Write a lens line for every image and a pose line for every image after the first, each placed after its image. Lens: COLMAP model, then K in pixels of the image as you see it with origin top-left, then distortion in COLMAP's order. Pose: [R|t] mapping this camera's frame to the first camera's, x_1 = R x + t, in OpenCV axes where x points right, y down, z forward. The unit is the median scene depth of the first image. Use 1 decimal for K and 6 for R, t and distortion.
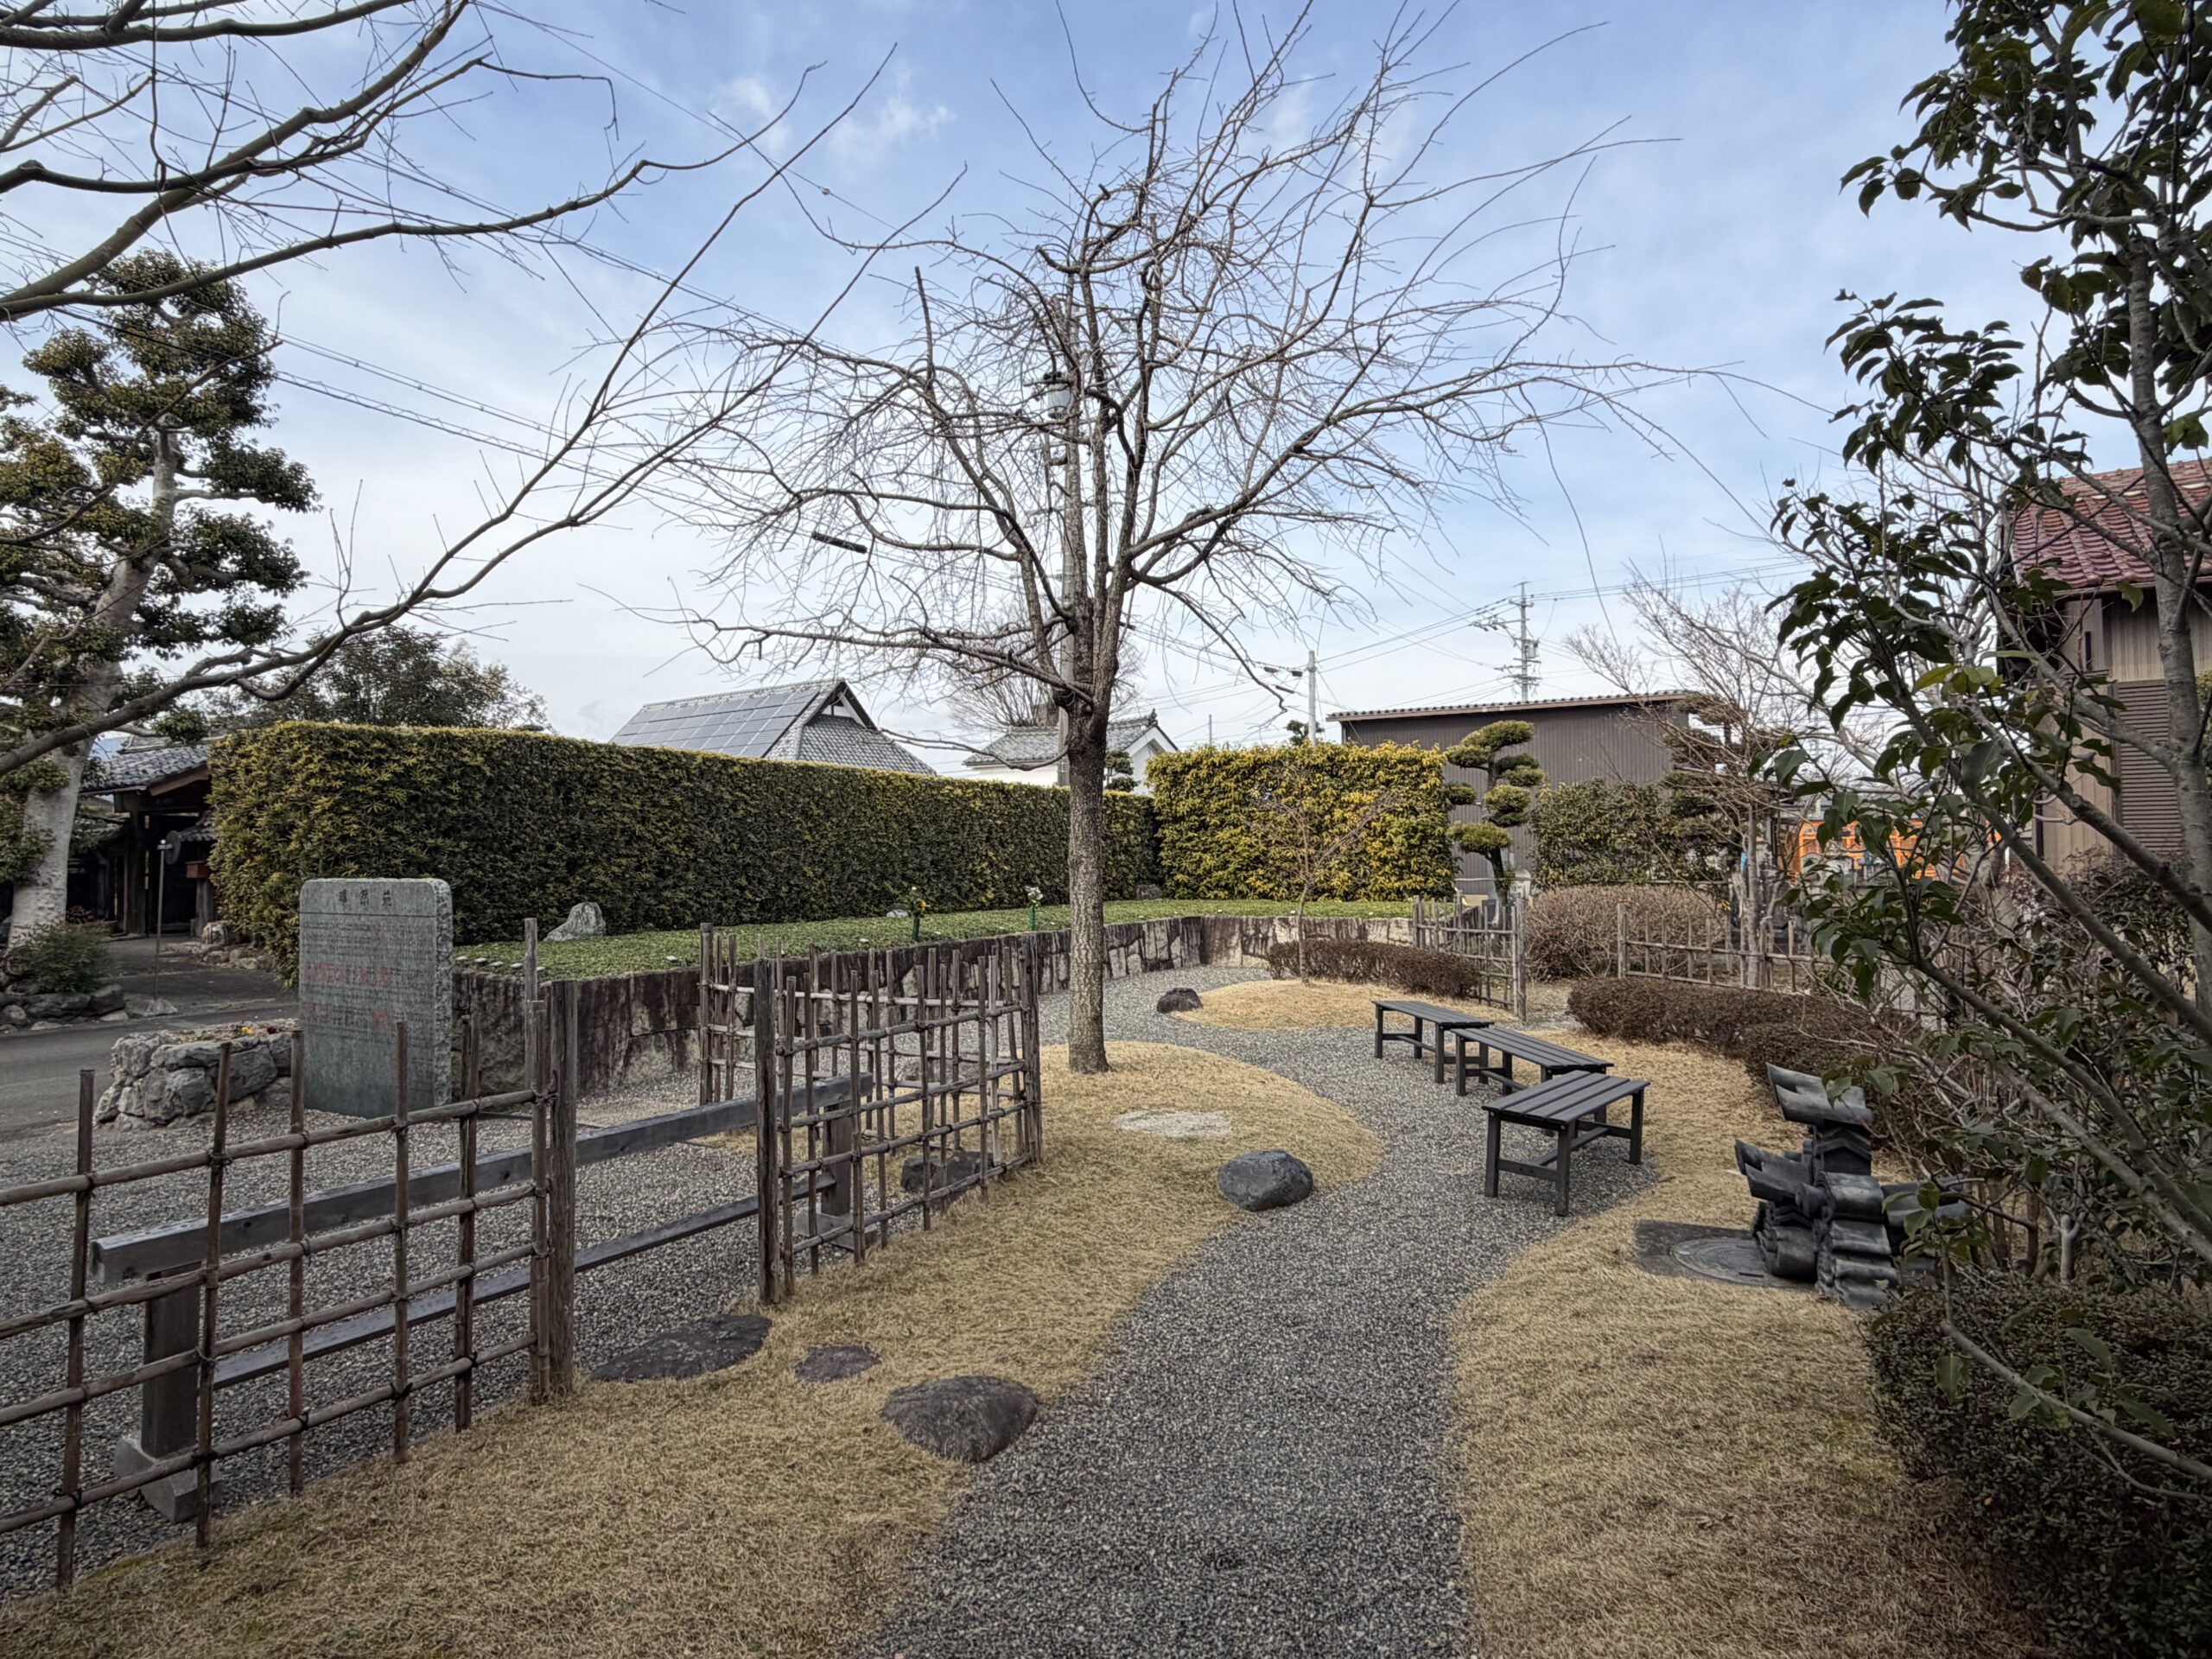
lens RADIAL K [[1207.0, 0, 1106.0], [0, 1207.0, 829.5], [0, 0, 1]] dist [0.001027, -0.000100]
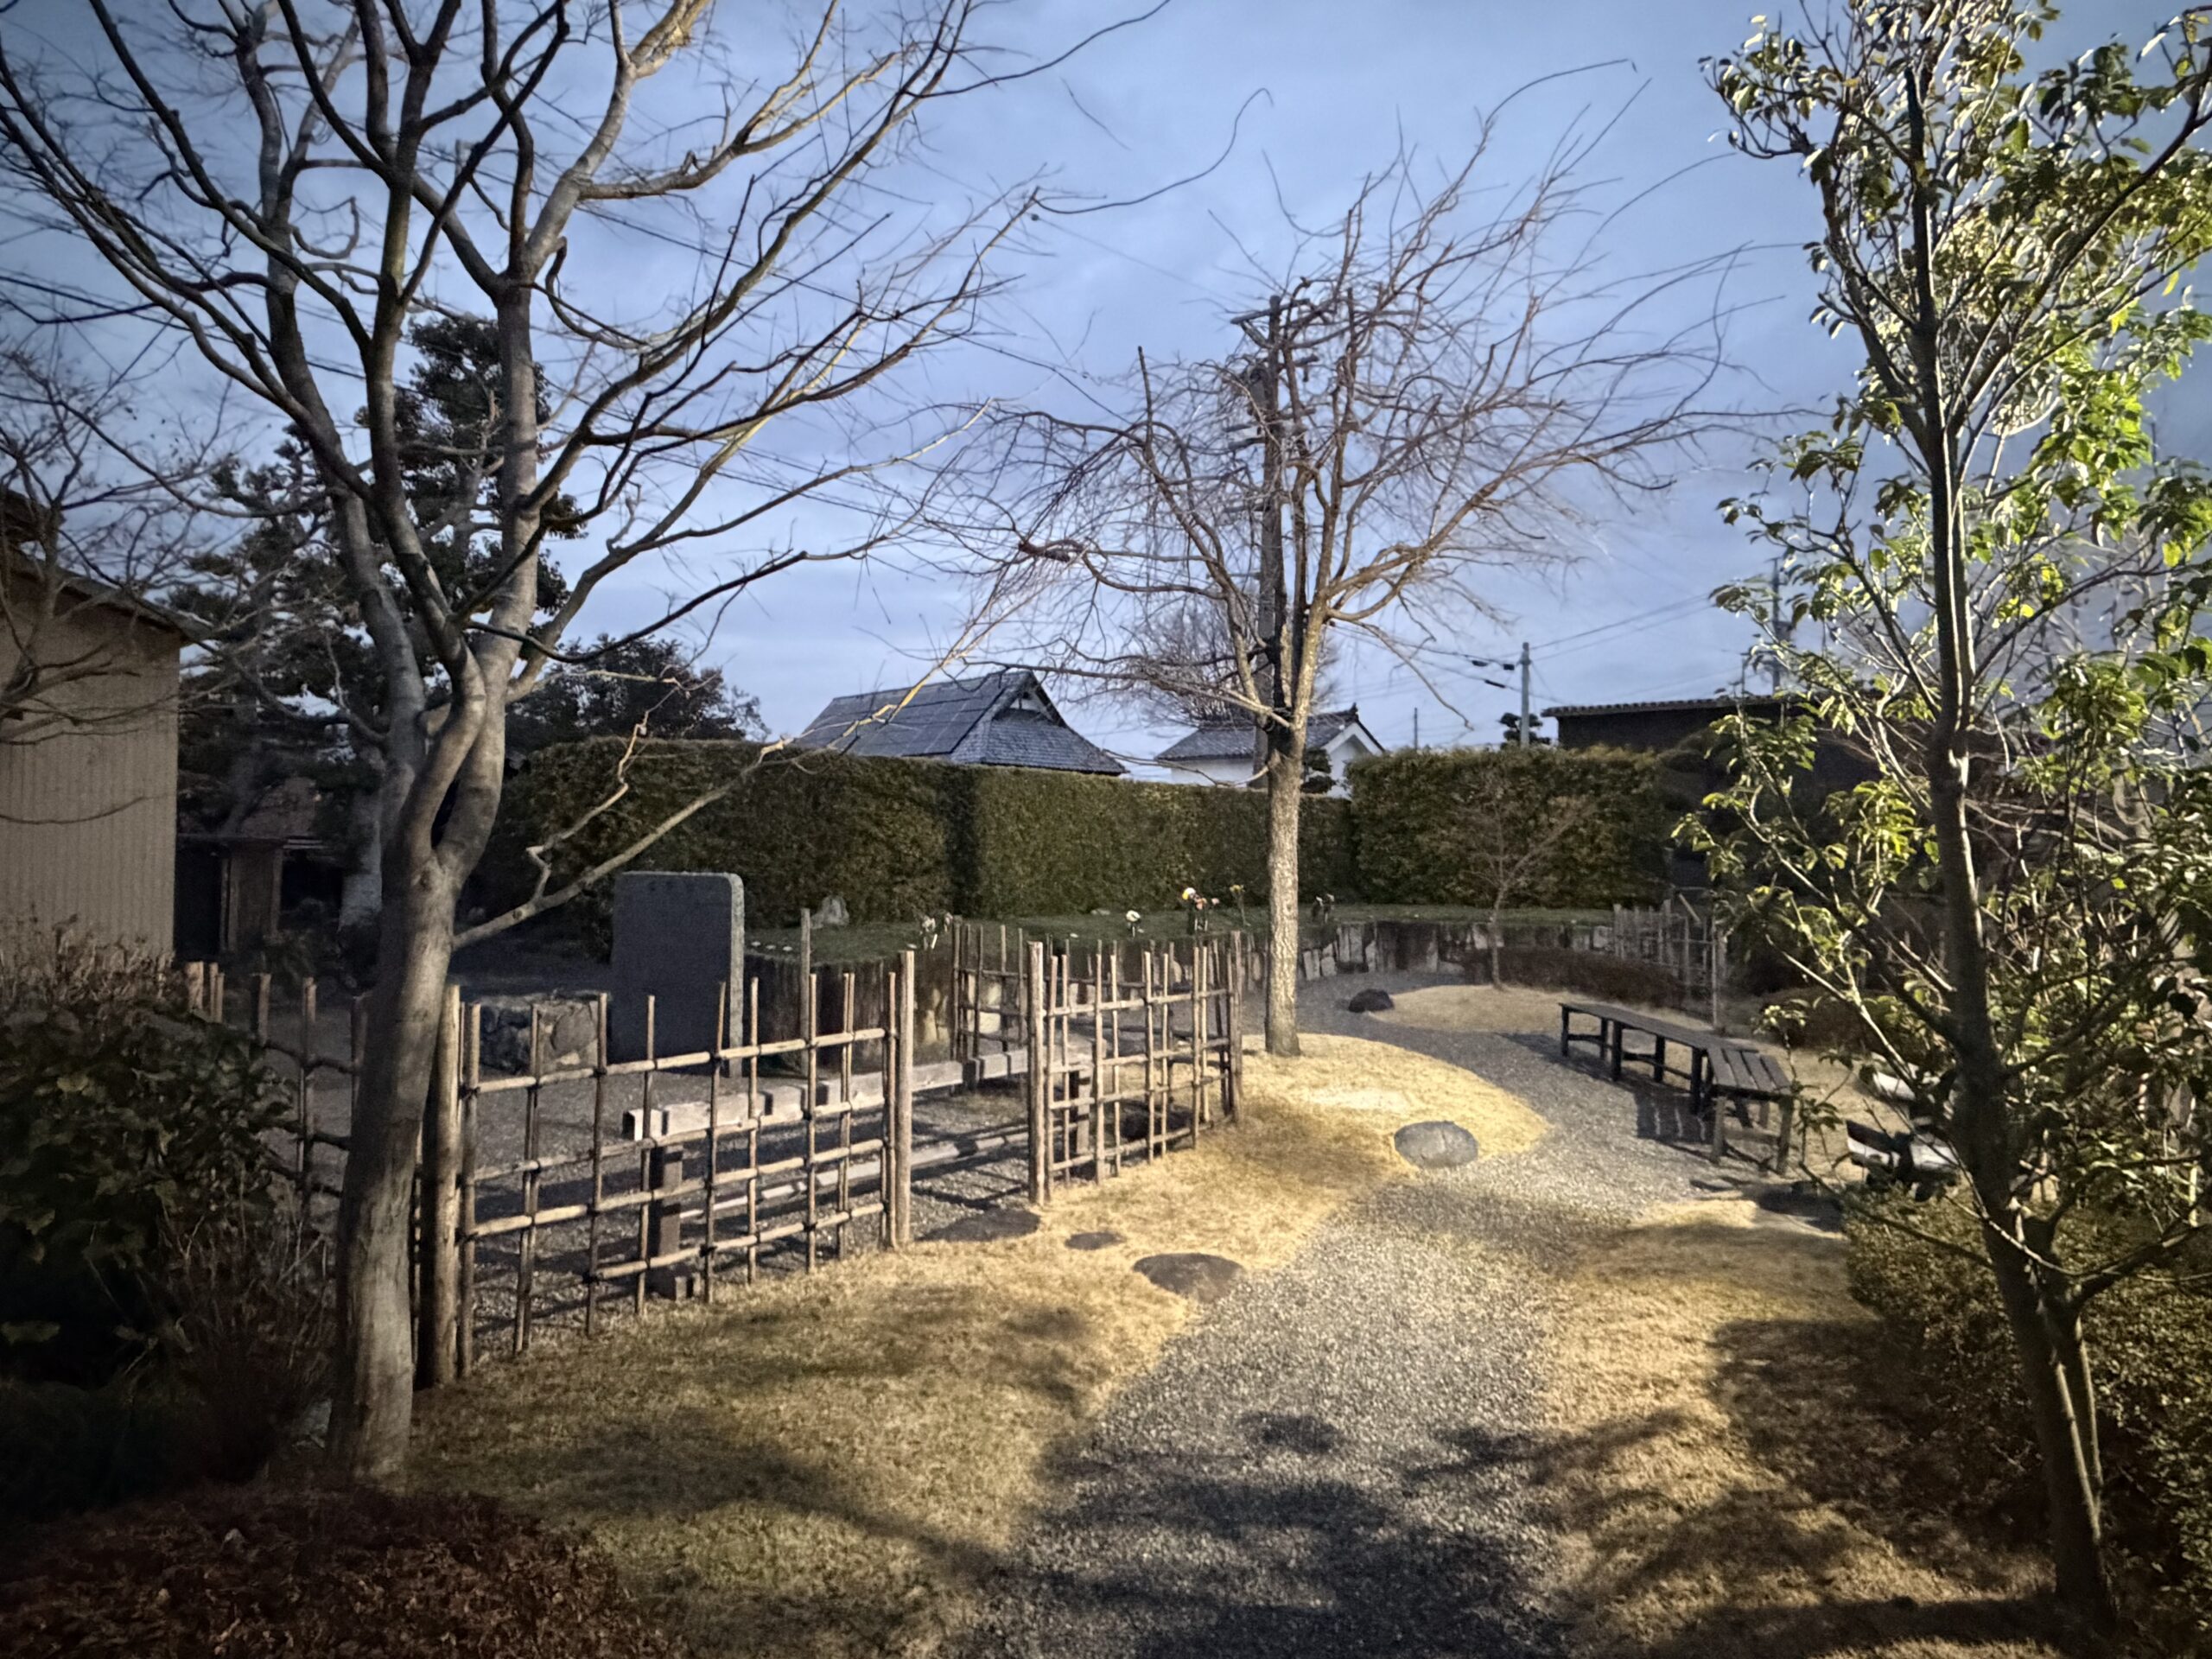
lens RADIAL K [[1313.8, 0, 1093.2], [0, 1313.8, 824.1], [0, 0, 1]] dist [0.000804, 0.000044]
pose [[0.987546, 0.010282, -0.156996, 0.000491], [-0.010348, 0.999946, 0.000396, -0.007047], [0.156992, 0.001234, 0.987599, -0.129229]]
